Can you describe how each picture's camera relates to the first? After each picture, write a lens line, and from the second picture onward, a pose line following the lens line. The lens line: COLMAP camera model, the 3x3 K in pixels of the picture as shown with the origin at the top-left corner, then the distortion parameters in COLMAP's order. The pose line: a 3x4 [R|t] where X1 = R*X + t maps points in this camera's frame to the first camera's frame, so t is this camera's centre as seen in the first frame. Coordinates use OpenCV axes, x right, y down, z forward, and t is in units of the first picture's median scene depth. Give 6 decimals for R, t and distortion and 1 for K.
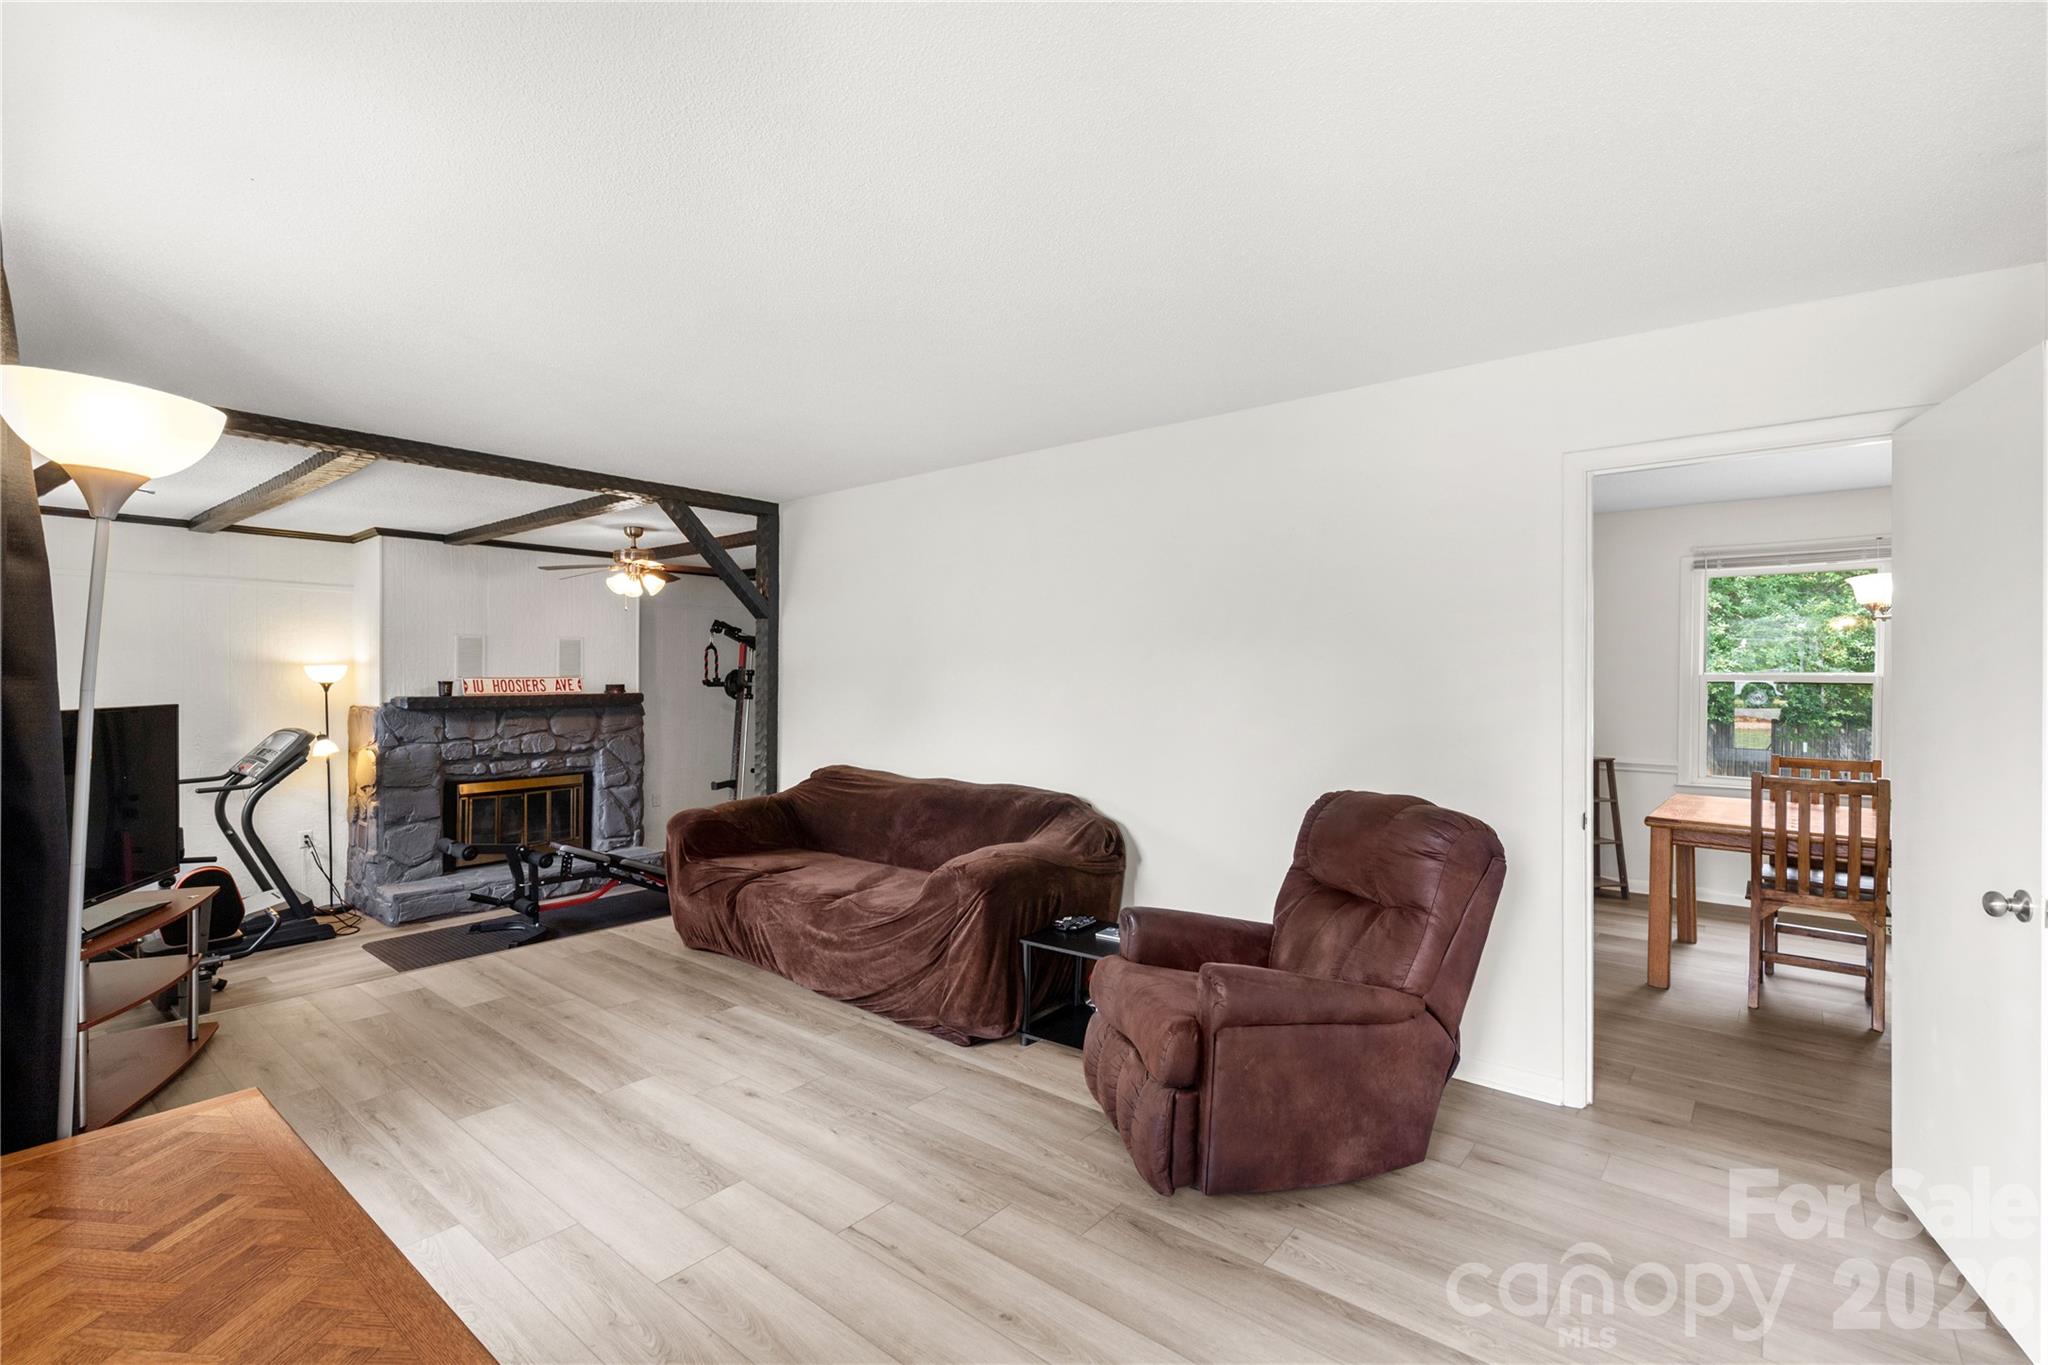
lens RADIAL K [[915.7, 0, 1031.6], [0, 915.7, 668.3], [0, 0, 1]] dist [0.001304, -0.000104]
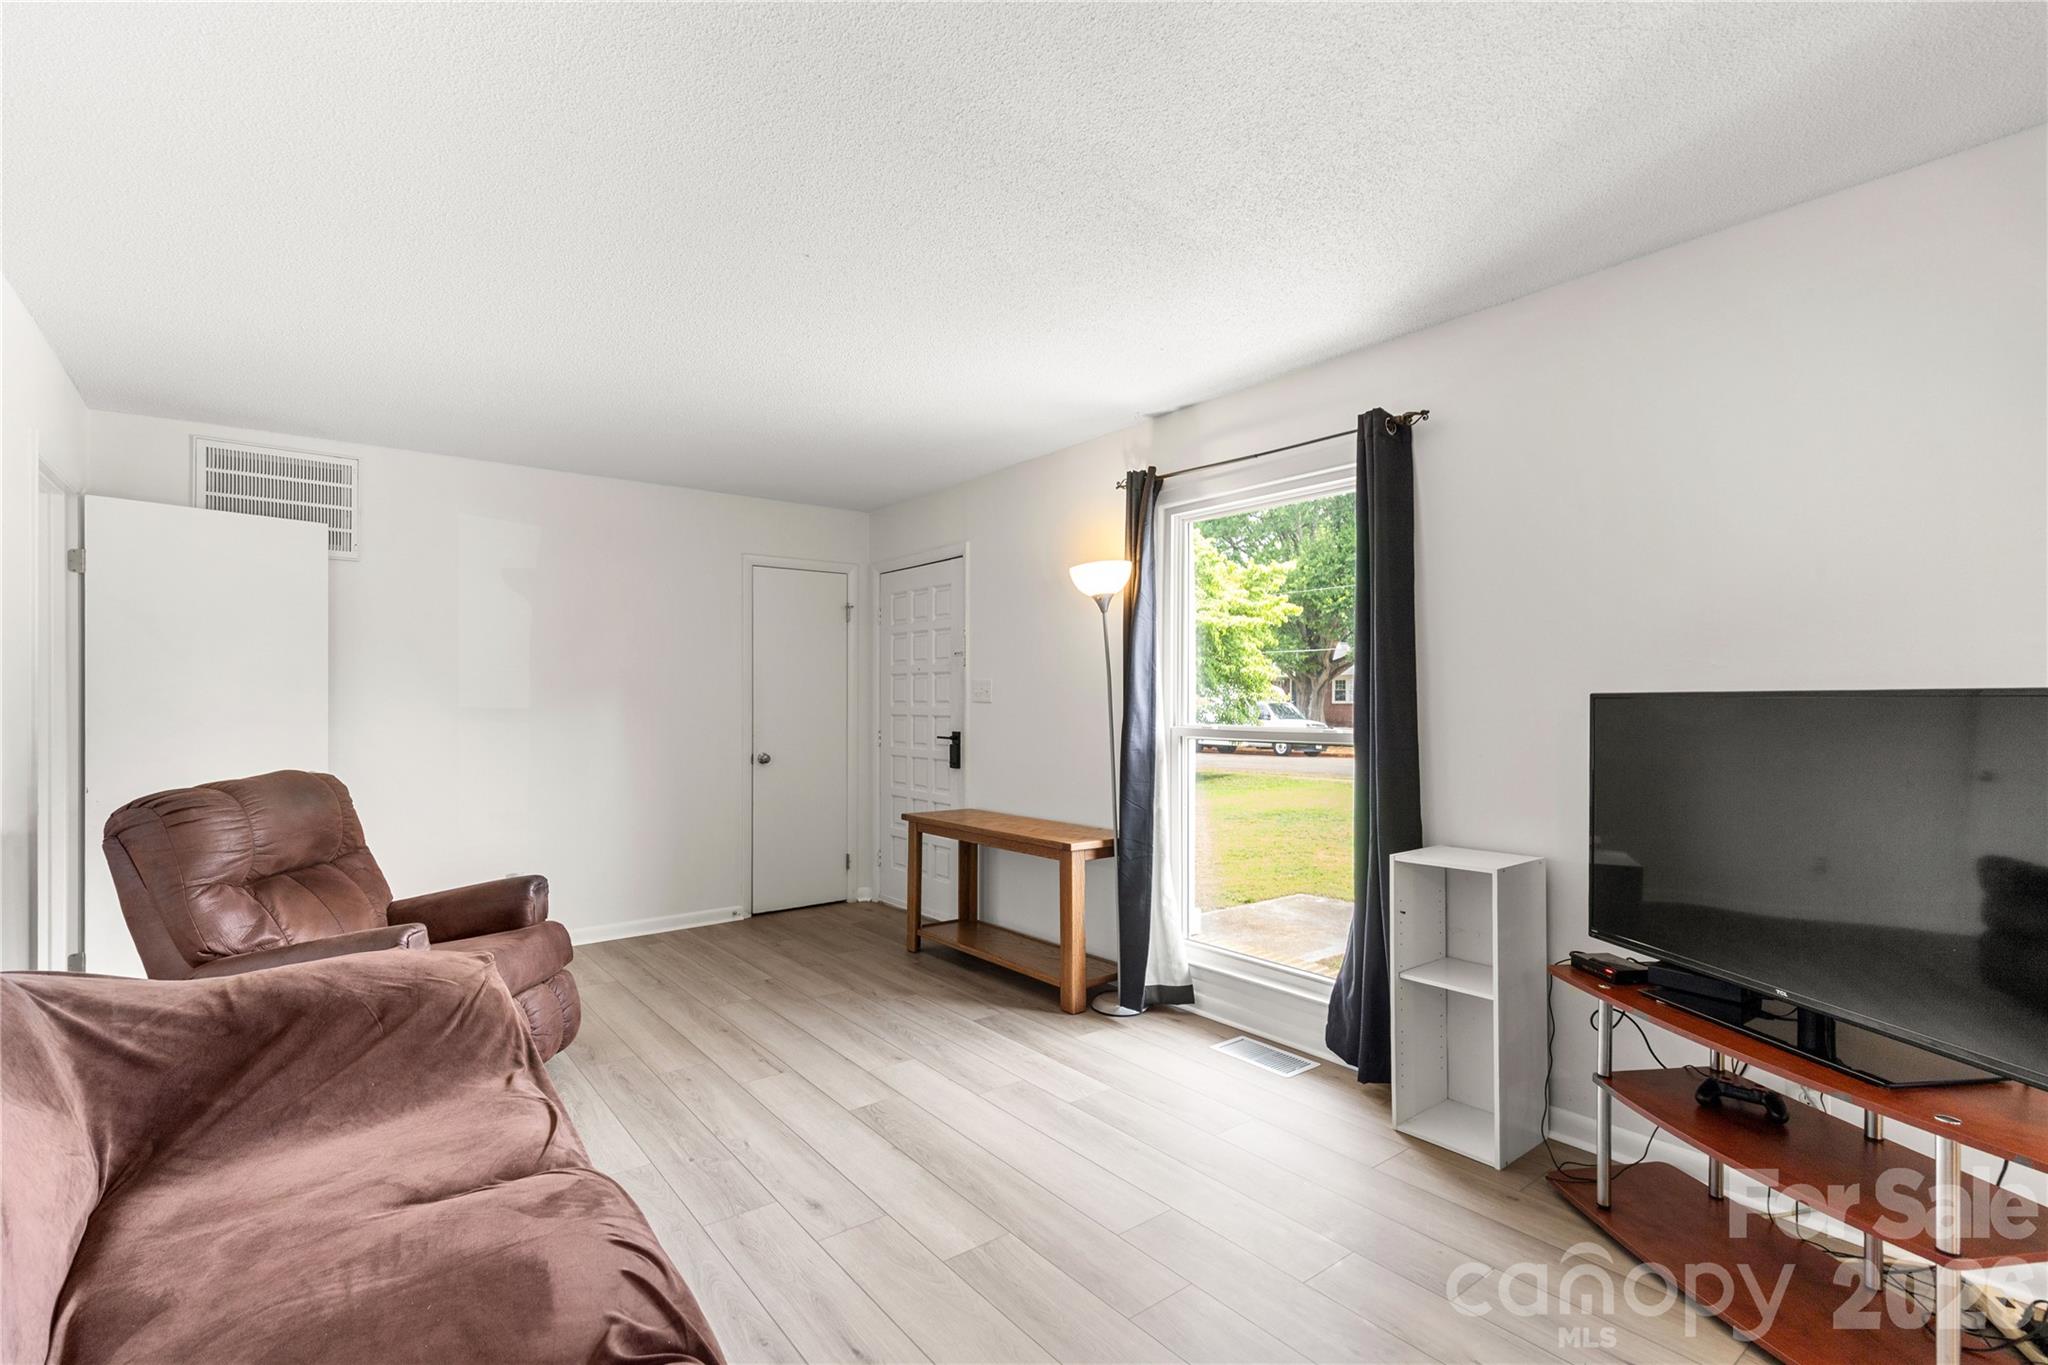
lens RADIAL K [[936.4, 0, 1024.1], [0, 936.4, 698.3], [0, 0, 1]] dist [-0.000972, -0.000028]
pose [[-0.974186, 0.000304, 0.225748, -0.283851], [-0.002370, 0.999930, -0.011576, 0.025620], [-0.225735, -0.011812, -0.974117, 0.752728]]
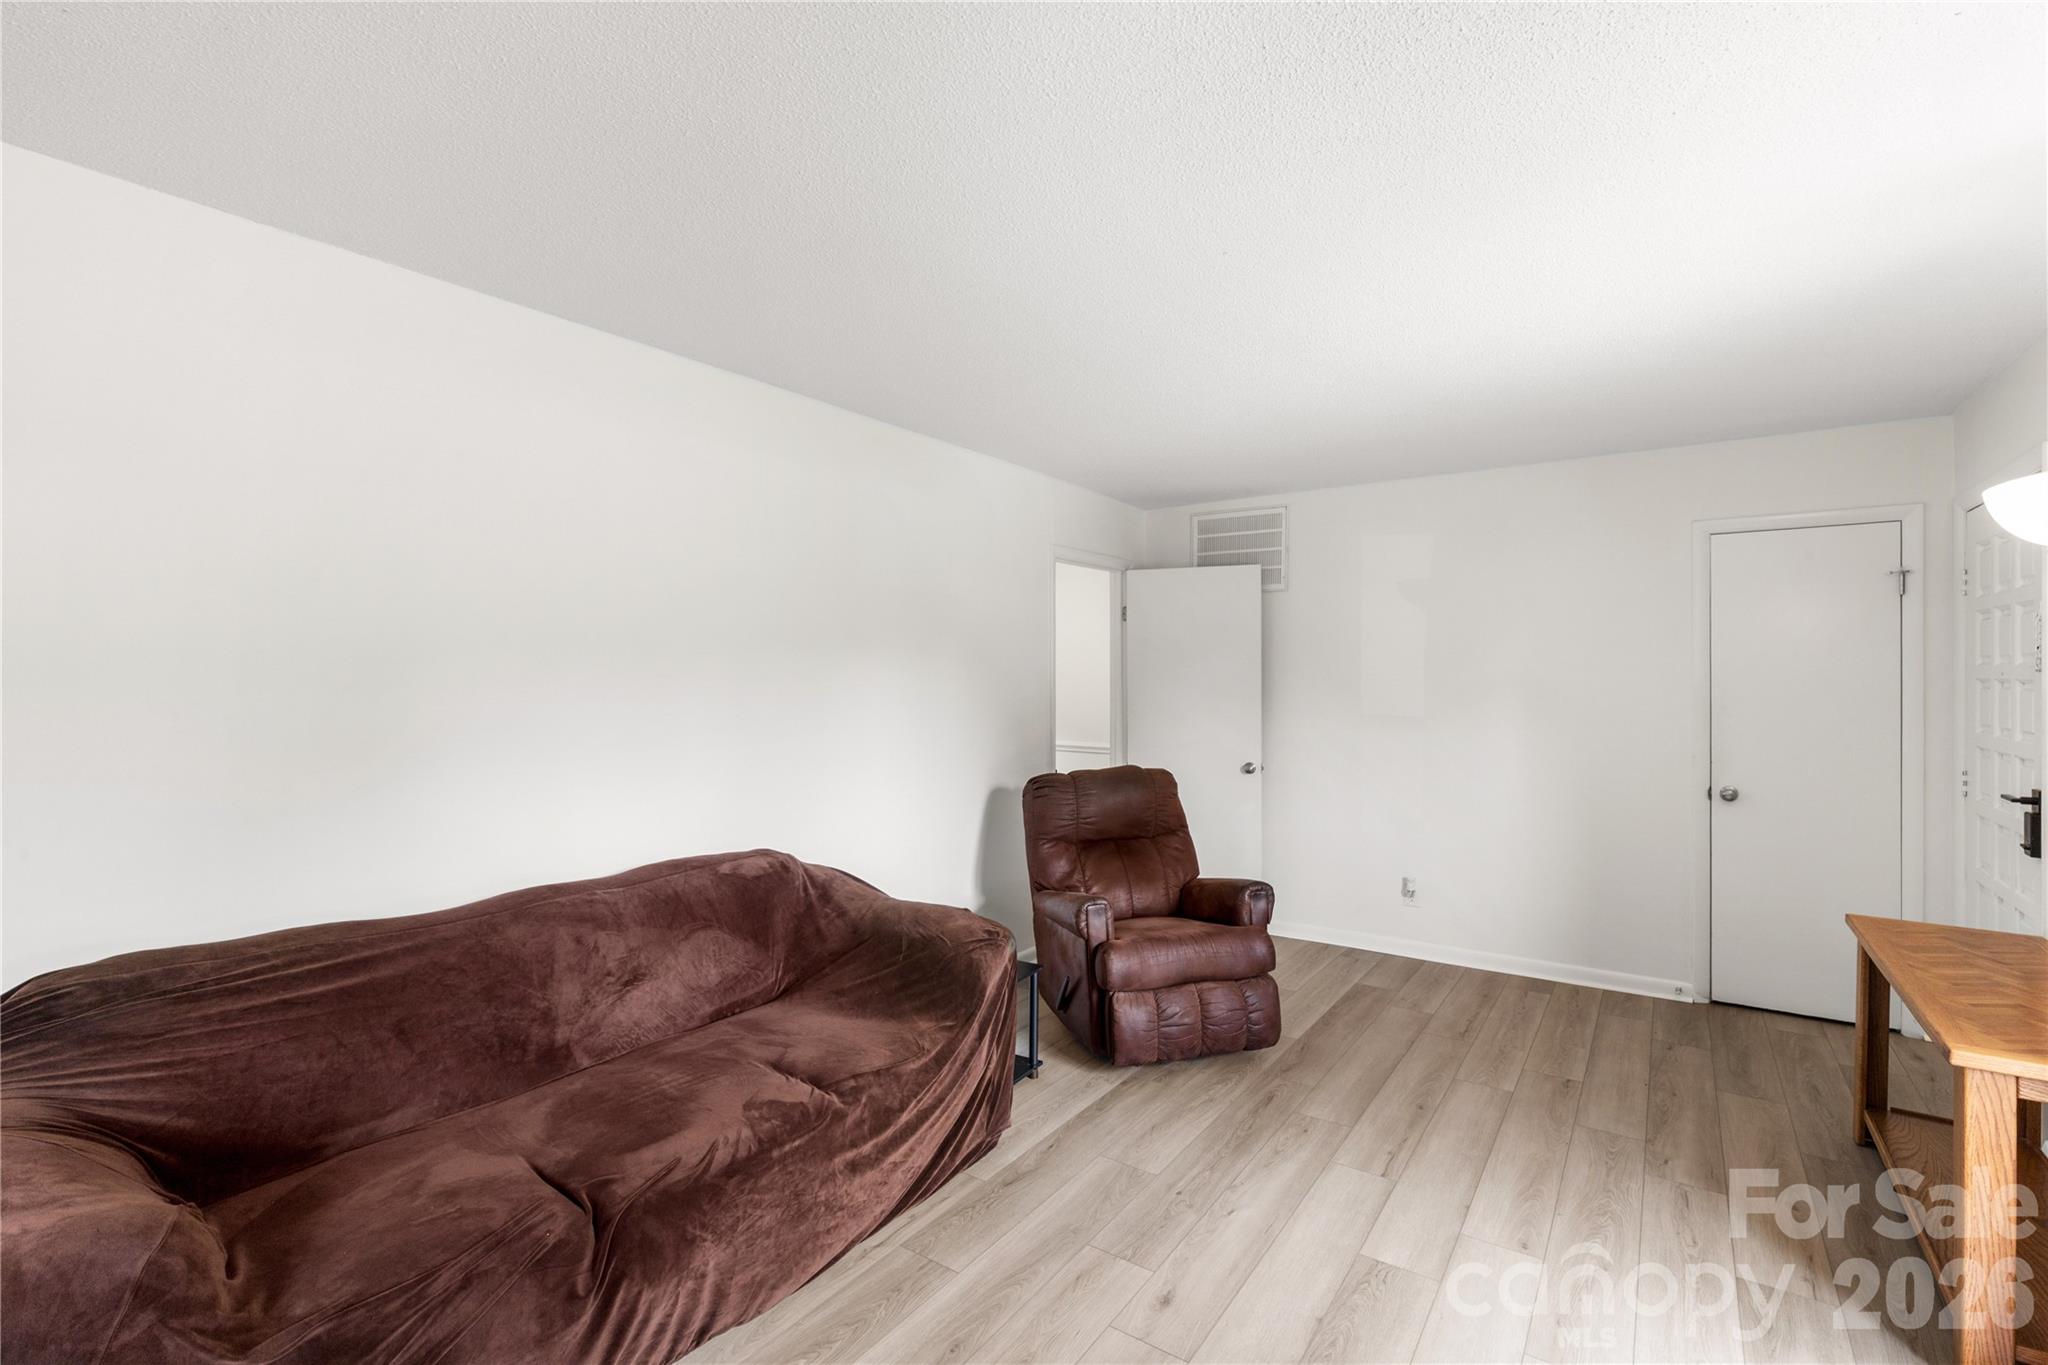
lens RADIAL K [[927.2, 0, 1017.3], [0, 927.2, 680.7], [0, 0, 1]] dist [0.002225, 0.000658]
pose [[-0.066508, -0.006398, 0.997765, -0.437047], [-0.008666, 0.999945, 0.005834, -0.002522], [-0.997748, -0.008259, -0.066560, 0.510553]]
